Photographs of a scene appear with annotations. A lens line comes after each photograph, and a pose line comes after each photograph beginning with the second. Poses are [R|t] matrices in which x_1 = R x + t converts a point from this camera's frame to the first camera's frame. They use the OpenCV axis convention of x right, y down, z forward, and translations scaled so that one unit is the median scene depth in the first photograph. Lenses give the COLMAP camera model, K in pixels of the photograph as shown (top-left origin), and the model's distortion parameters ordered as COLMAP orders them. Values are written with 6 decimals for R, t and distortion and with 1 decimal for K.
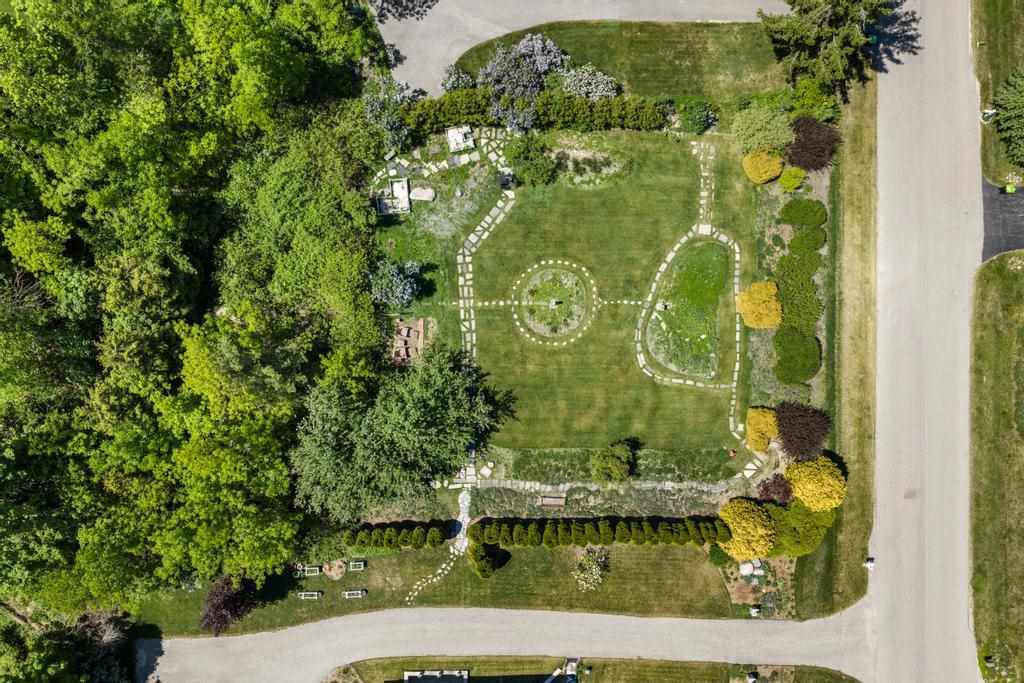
lens RADIAL K [[852.4, 0, 515.2], [0, 852.4, 339.6], [0, 0, 1]] dist [0.011232, -0.017189]
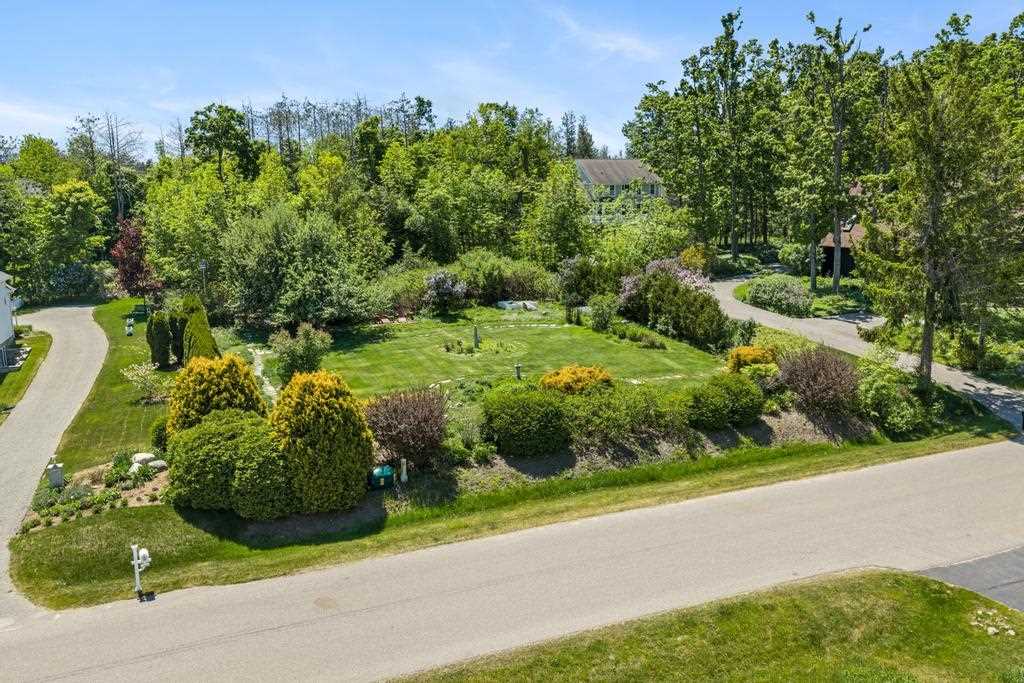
lens RADIAL K [[841.6, 0, 512.0], [0, 841.6, 341.5], [0, 0, 1]] dist [0.005863, -0.010249]
pose [[0.380342, 0.173459, -0.908434, 0.830331], [-0.924487, 0.098658, -0.368226, 0.235460], [0.025752, 0.979887, 0.197885, 0.806187]]
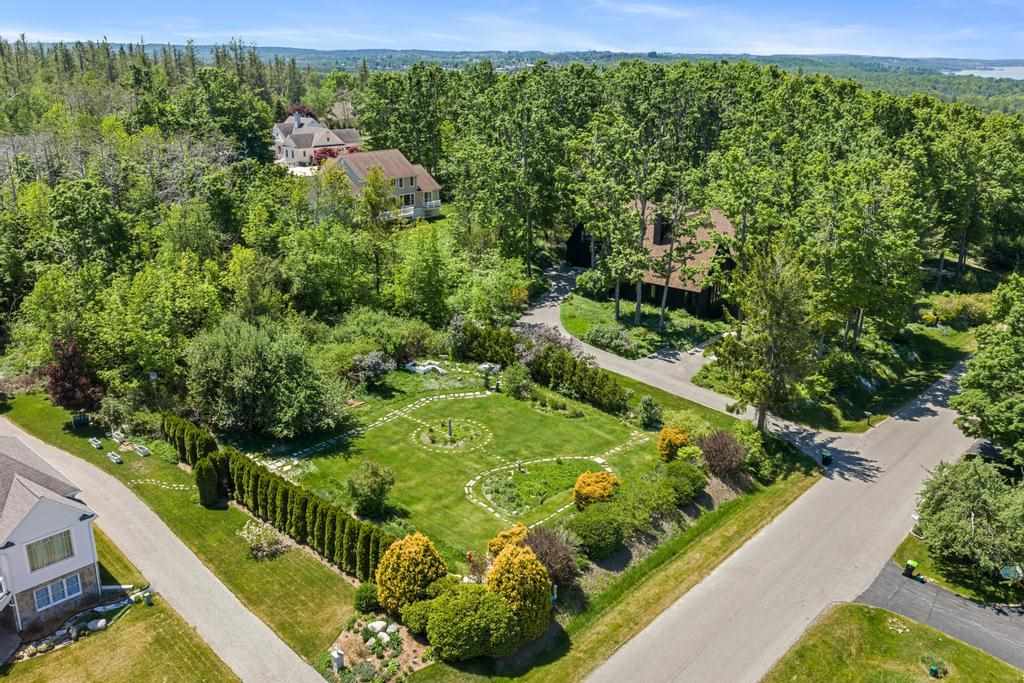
lens RADIAL K [[852.4, 0, 515.2], [0, 852.4, 339.6], [0, 0, 1]] dist [0.011232, -0.017189]
pose [[0.748465, 0.233344, -0.620766, 0.758404], [-0.663049, 0.245151, -0.707296, 0.647306], [-0.012862, 0.940984, 0.338206, 0.491923]]
